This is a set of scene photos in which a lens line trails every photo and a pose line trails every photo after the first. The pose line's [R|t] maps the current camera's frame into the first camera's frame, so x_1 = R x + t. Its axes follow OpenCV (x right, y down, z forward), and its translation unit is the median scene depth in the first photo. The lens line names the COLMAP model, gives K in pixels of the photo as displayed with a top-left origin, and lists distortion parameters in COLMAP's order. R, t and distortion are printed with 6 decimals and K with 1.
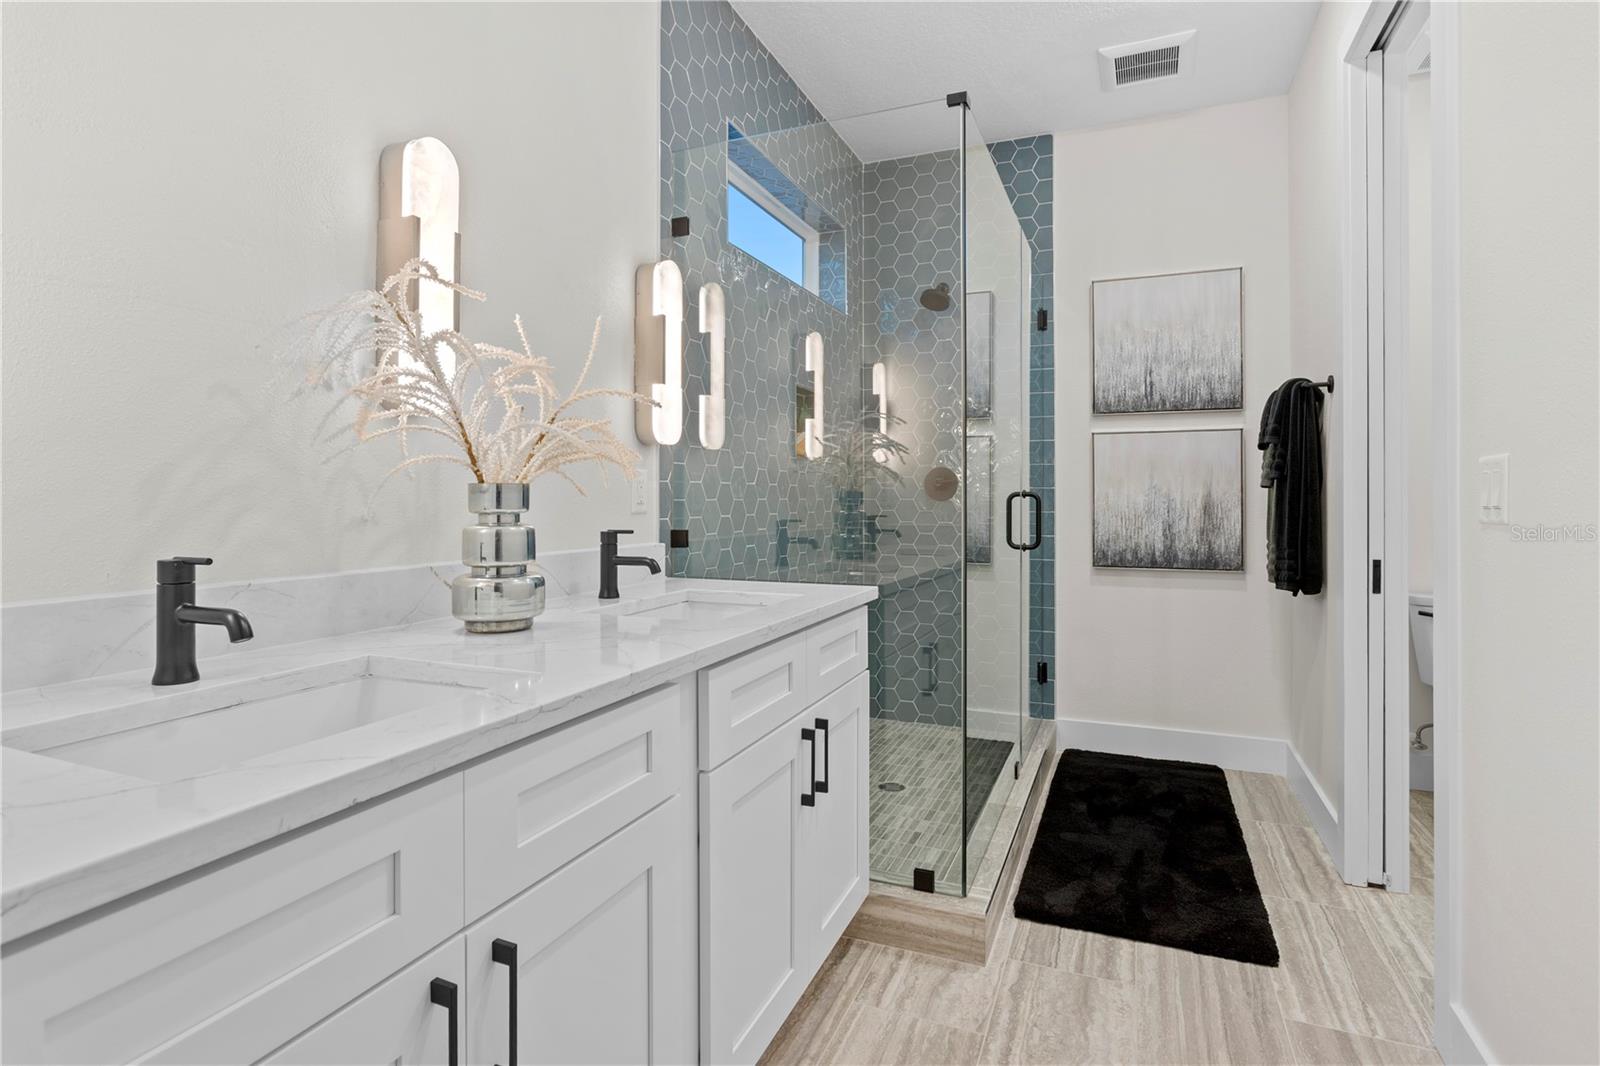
lens RADIAL K [[789.7, 0, 806.5], [0, 789.7, 485.8], [0, 0, 1]] dist [-0.017593, 0.010411]
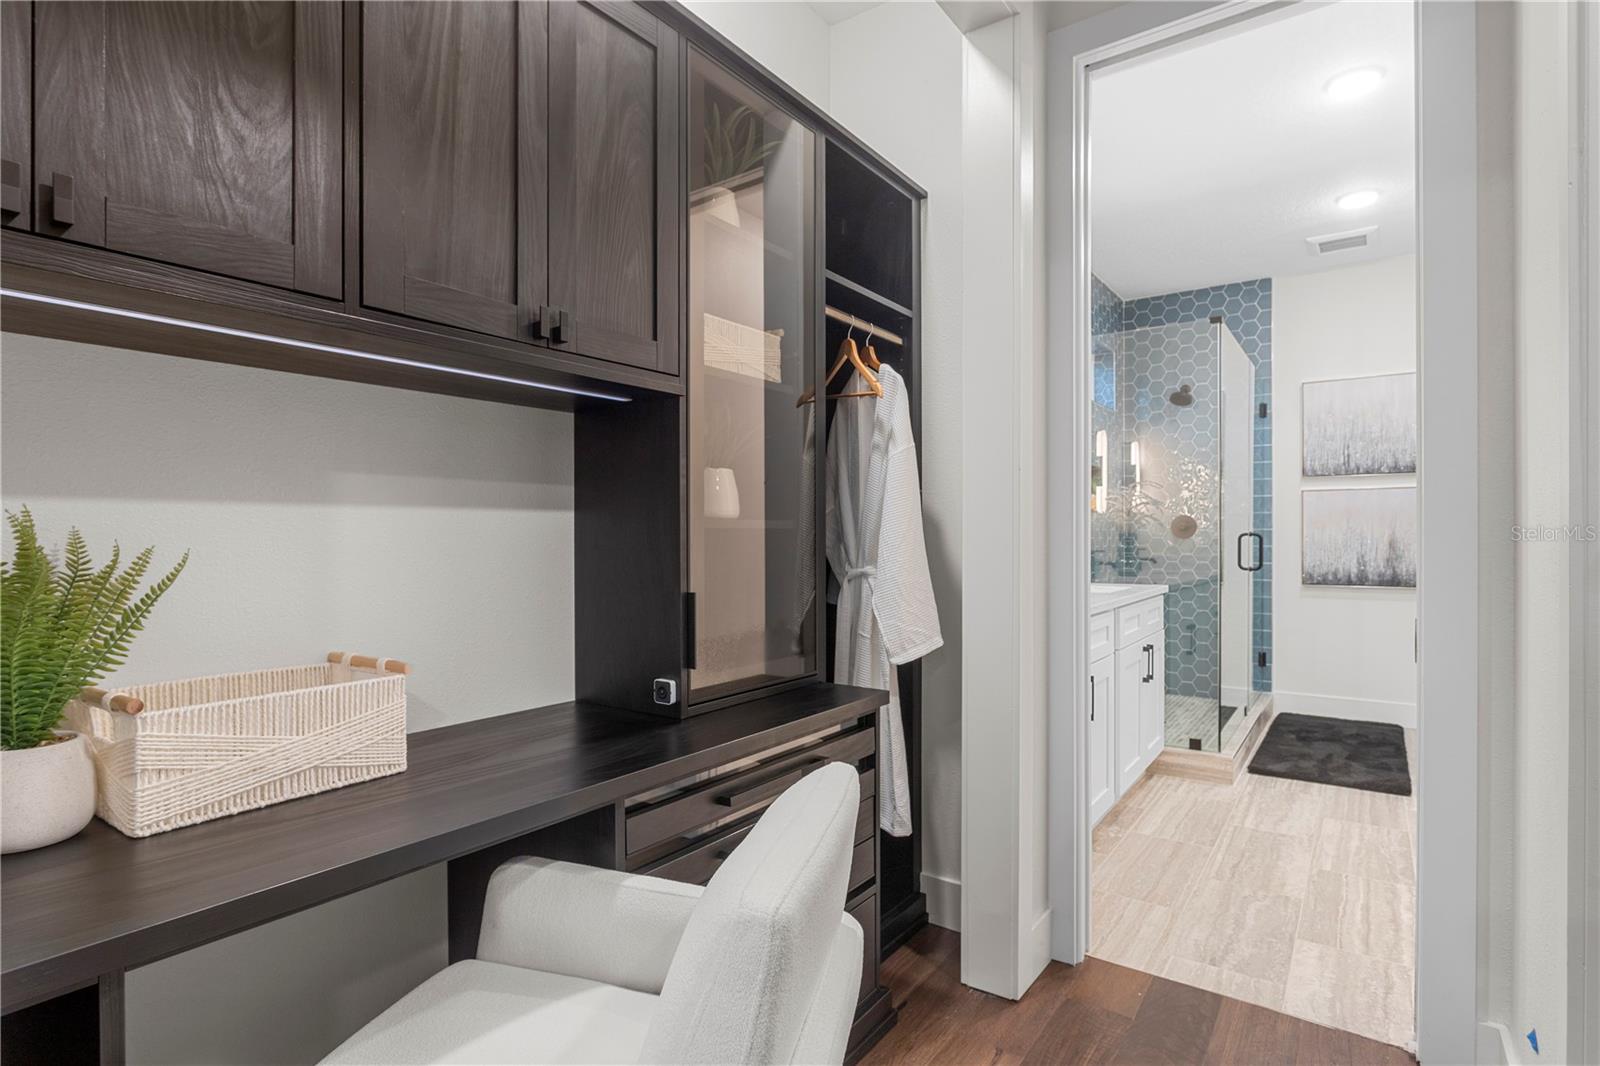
lens RADIAL K [[789.7, 0, 805.3], [0, 789.7, 542.2], [0, 0, 1]] dist [-0.017593, 0.010411]
pose [[0.974207, -0.003780, -0.225627, -0.196767], [0.008778, 0.999738, 0.021151, -0.012351], [0.225488, -0.022586, 0.973984, -0.603246]]
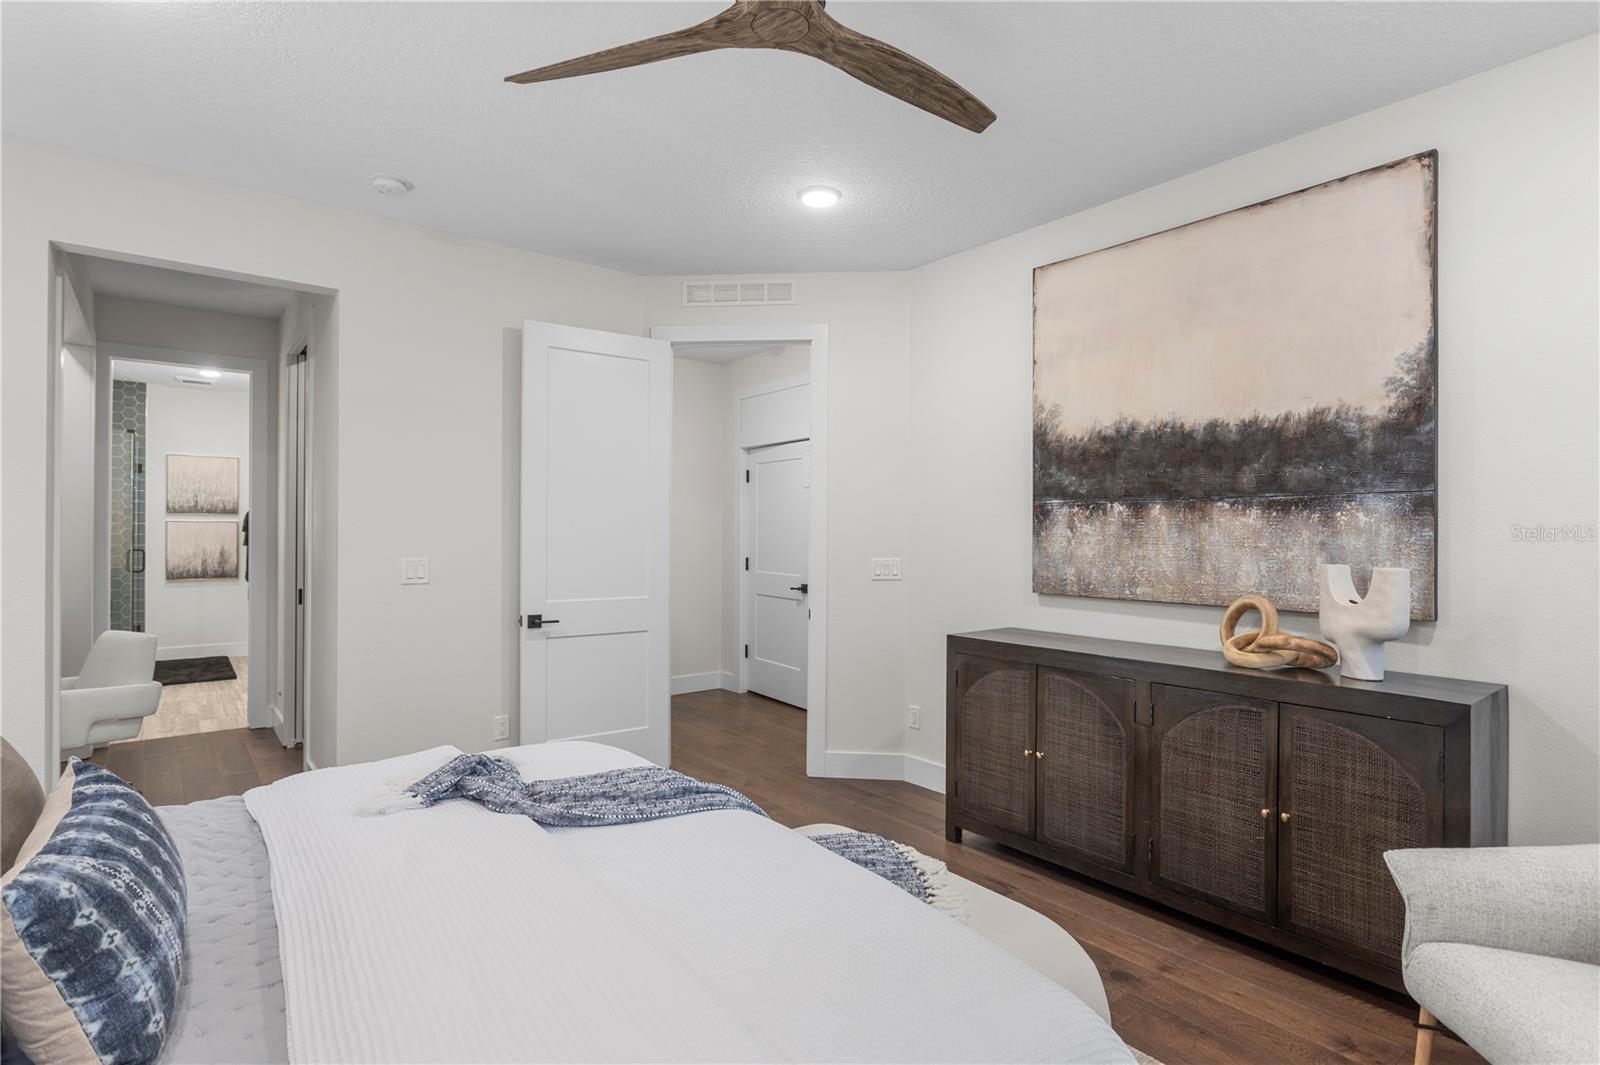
lens RADIAL K [[789.7, 0, 804.8], [0, 789.7, 535.7], [0, 0, 1]] dist [-0.017593, 0.010411]
pose [[0.469273, 0.002954, 0.883048, -0.807343], [-0.014346, 0.999888, 0.004279, -0.062922], [-0.882937, -0.014676, 0.469263, -1.770063]]
